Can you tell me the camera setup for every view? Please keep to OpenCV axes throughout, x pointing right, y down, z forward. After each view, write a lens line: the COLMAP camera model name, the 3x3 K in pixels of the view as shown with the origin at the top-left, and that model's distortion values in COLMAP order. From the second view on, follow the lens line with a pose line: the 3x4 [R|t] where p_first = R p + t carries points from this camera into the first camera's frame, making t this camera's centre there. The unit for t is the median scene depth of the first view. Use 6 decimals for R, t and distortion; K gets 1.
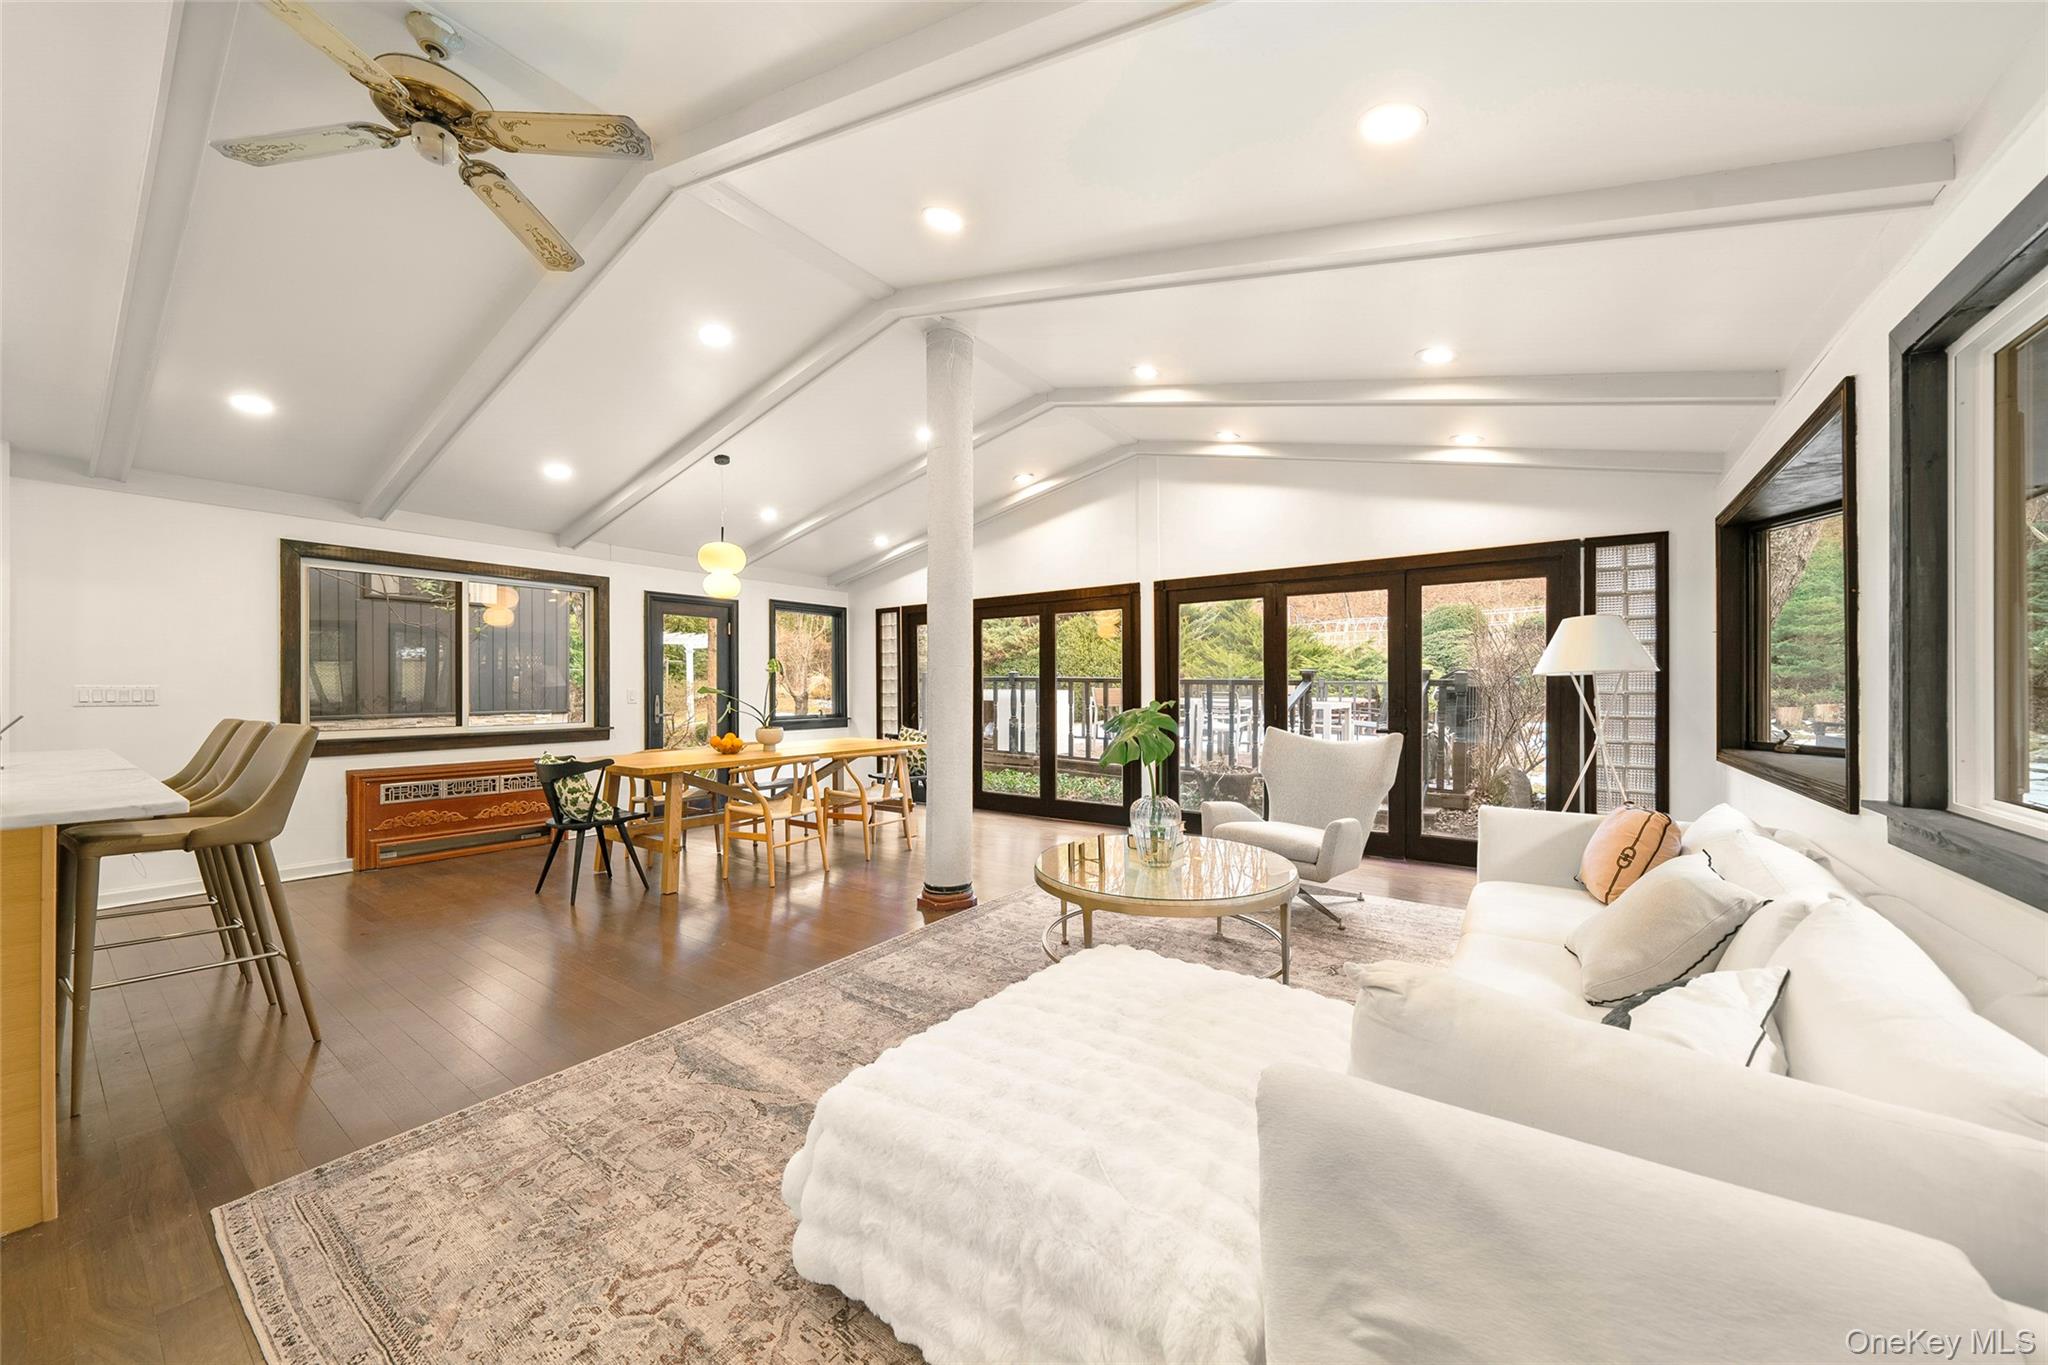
lens RADIAL K [[707.7, 0, 1020.7], [0, 707.7, 681.0], [0, 0, 1]] dist [-0.000818, -0.000059]
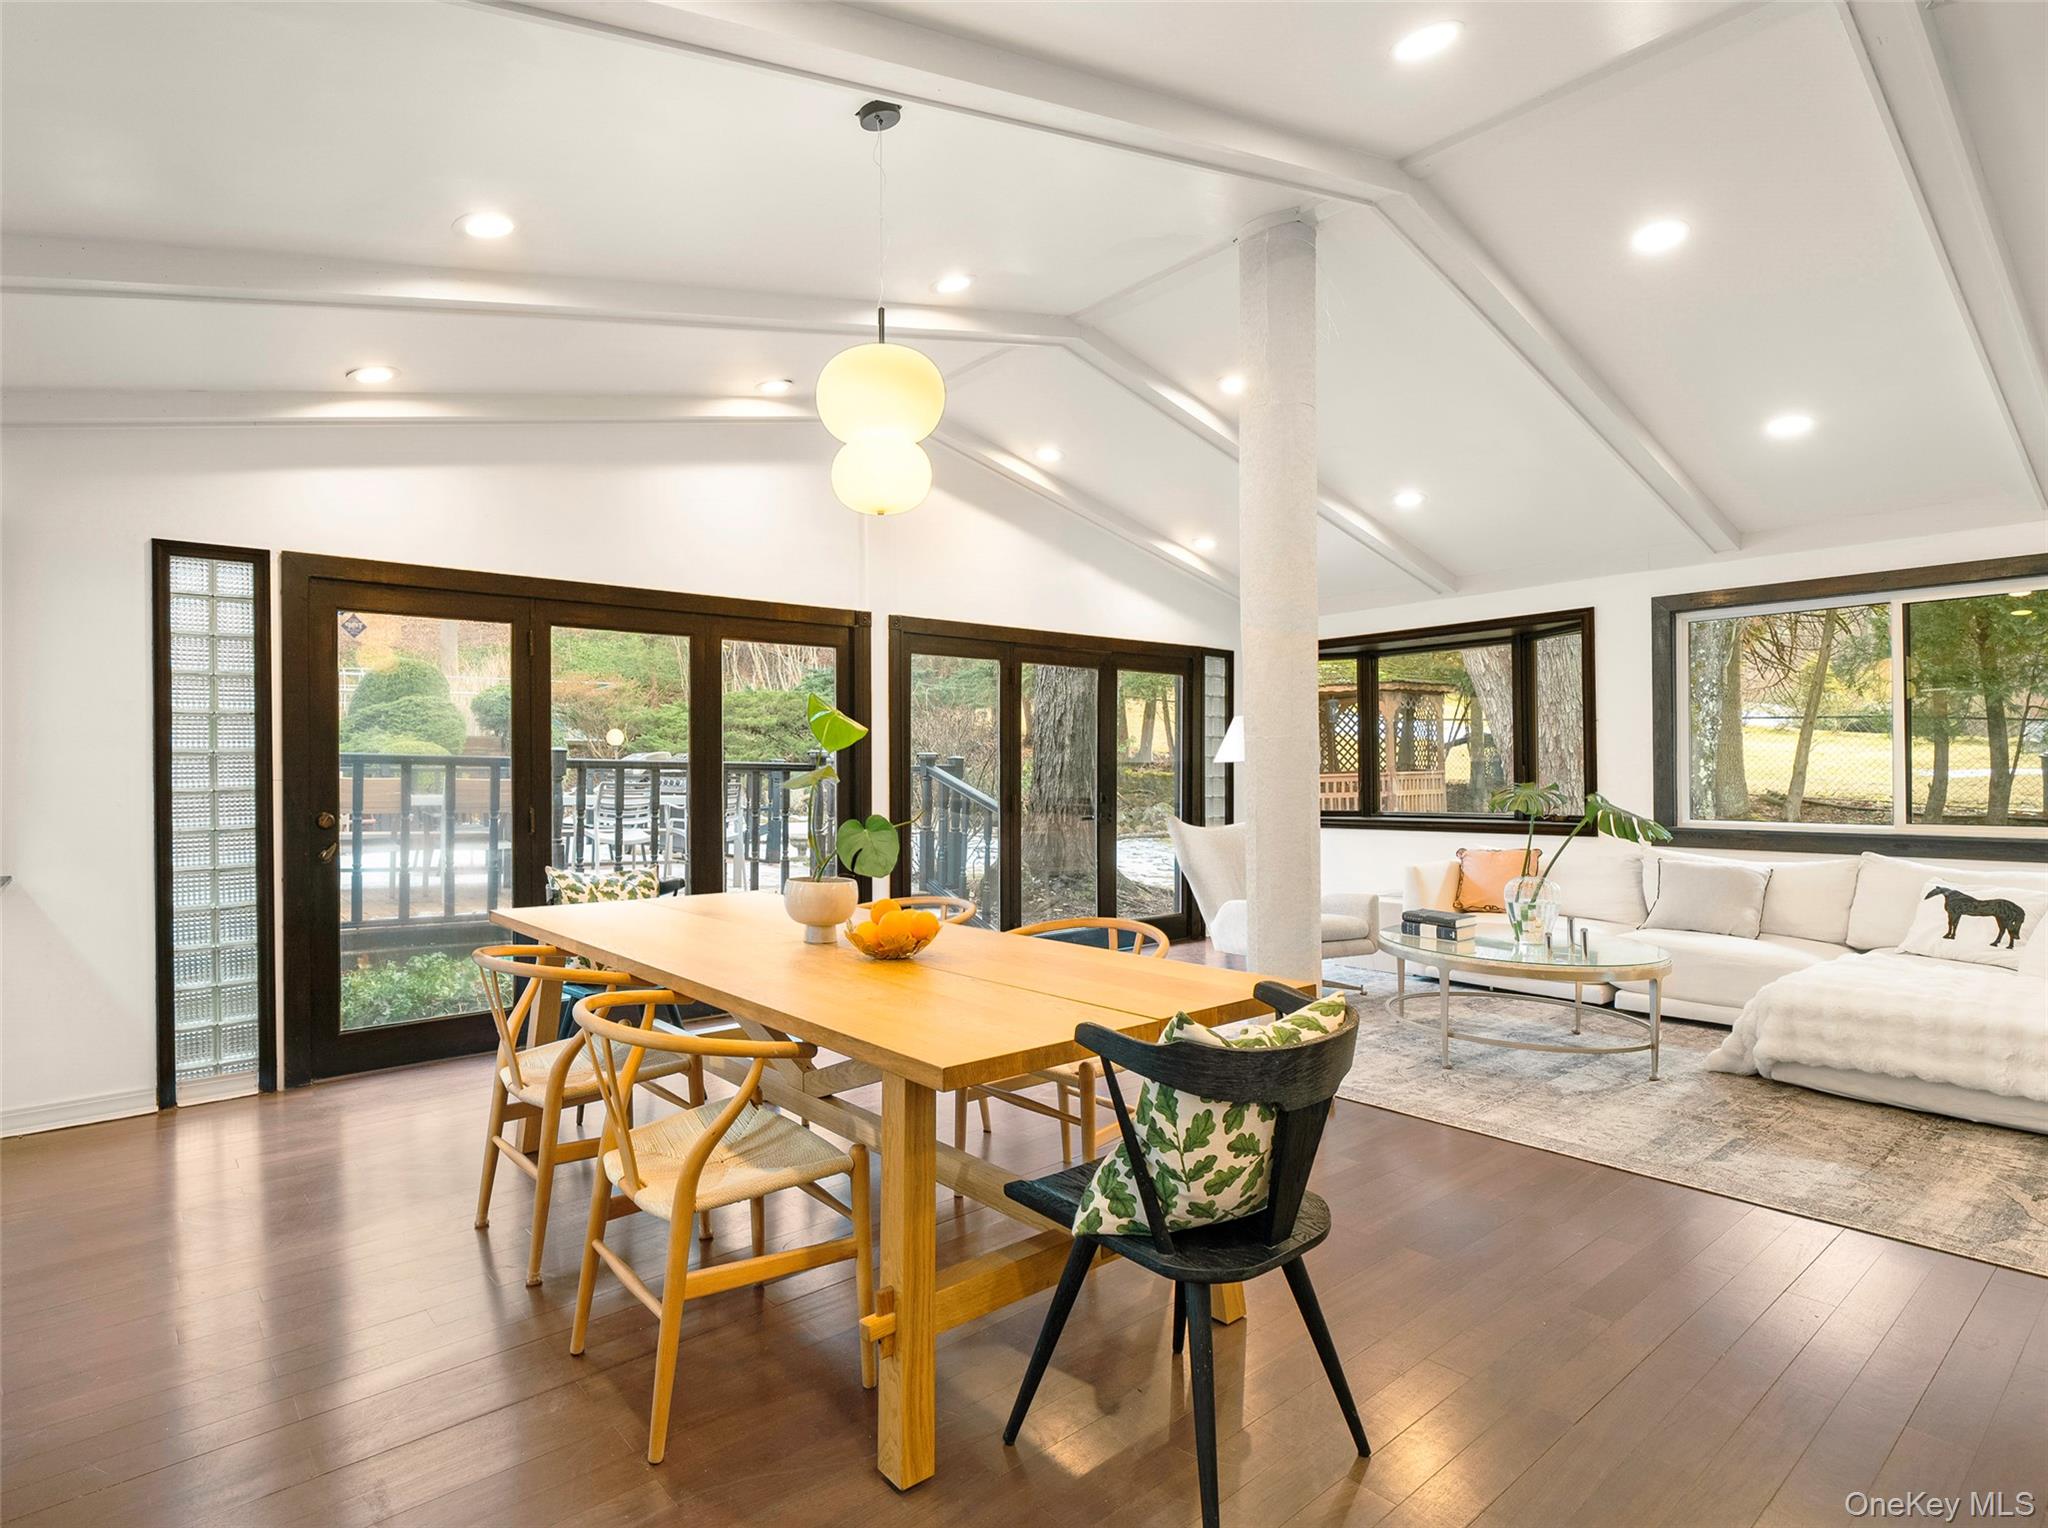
lens RADIAL K [[990.8, 0, 1024.0], [0, 990.8, 764.0], [0, 0, 1]] dist [0.031176, 0.000209]
pose [[0.262651, -0.002310, 0.964888, -0.667408], [-0.004732, 0.999982, 0.003683, -0.004492], [-0.964879, -0.005534, 0.262635, 0.620299]]
